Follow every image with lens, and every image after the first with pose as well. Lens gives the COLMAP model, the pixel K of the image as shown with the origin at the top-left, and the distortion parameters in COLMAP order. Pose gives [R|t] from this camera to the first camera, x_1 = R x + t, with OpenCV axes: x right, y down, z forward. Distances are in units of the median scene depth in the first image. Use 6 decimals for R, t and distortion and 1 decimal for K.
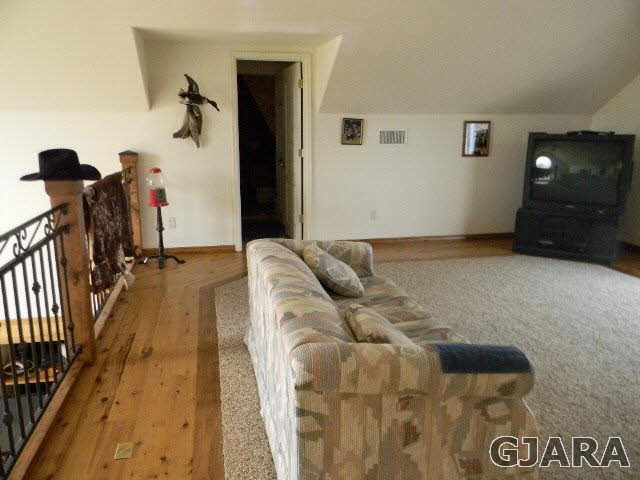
lens RADIAL K [[520.1, 0, 316.7], [0, 520.1, 244.1], [0, 0, 1]] dist [0.012838, -0.015849]
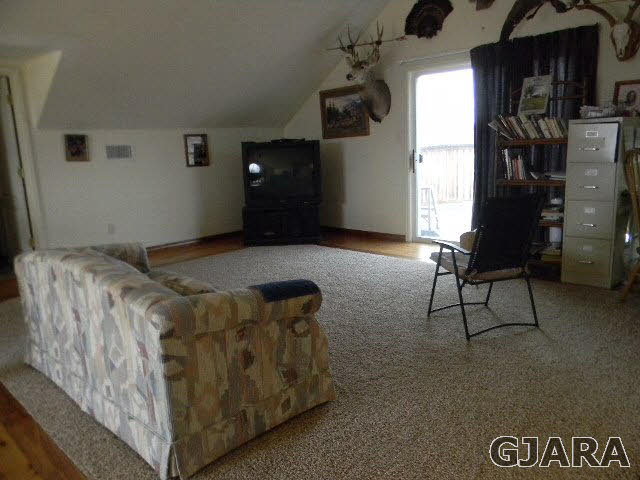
lens RADIAL K [[520.1, 0, 316.7], [0, 520.1, 244.1], [0, 0, 1]] dist [0.012838, -0.015849]
pose [[0.838207, -0.140709, 0.526887, -0.267237], [0.163662, 0.986512, 0.003091, 0.096217], [-0.520216, 0.083640, 0.849929, -0.167165]]
